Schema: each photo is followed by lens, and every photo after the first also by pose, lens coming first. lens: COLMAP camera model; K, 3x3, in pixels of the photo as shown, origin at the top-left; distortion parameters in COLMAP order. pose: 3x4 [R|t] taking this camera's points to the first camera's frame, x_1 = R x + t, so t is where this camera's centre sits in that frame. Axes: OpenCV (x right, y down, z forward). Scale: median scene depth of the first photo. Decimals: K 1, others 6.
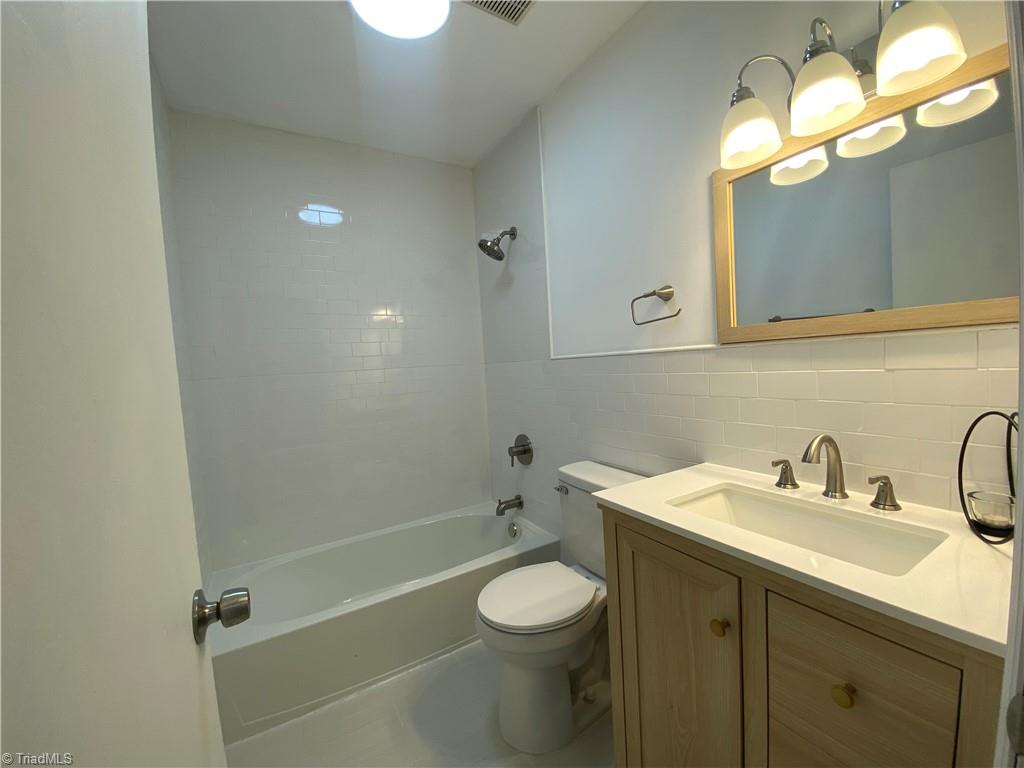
lens RADIAL K [[414.8, 0, 494.0], [0, 414.8, 387.4], [0, 0, 1]] dist [-0.009709, -0.006772]
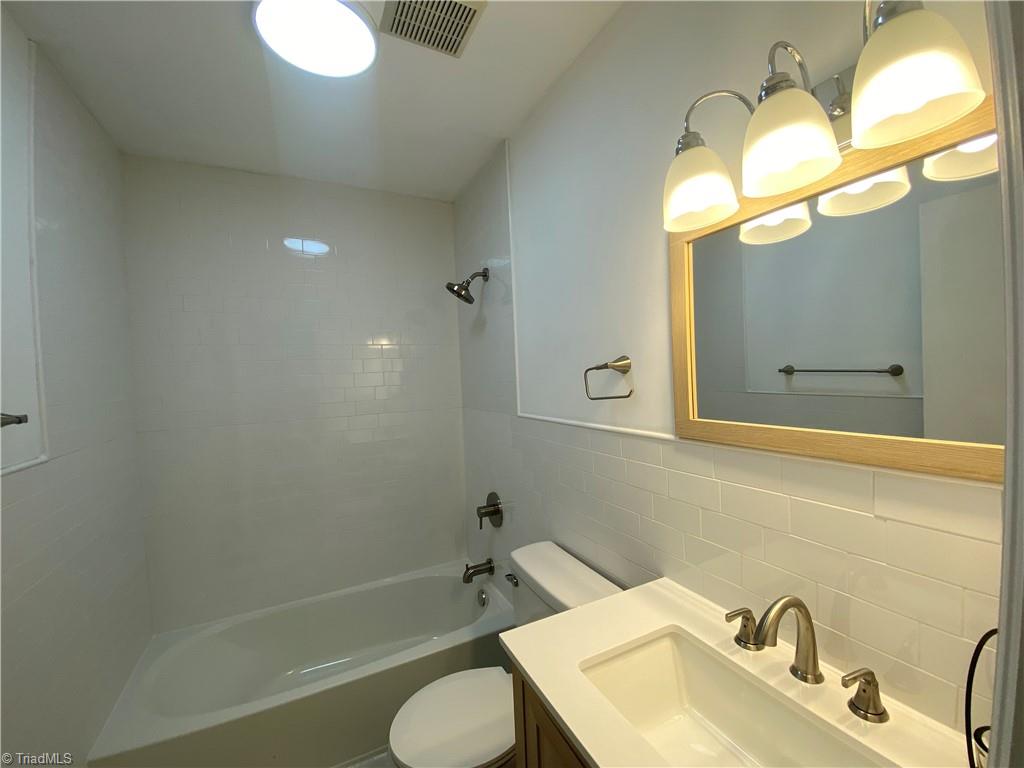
lens RADIAL K [[414.8, 0, 499.7], [0, 414.8, 382.2], [0, 0, 1]] dist [-0.009709, -0.006772]
pose [[0.997300, 0.025854, -0.068739, 0.259706], [-0.028387, 0.998944, -0.036126, -0.180181], [0.067733, 0.037980, 0.996980, 0.172990]]
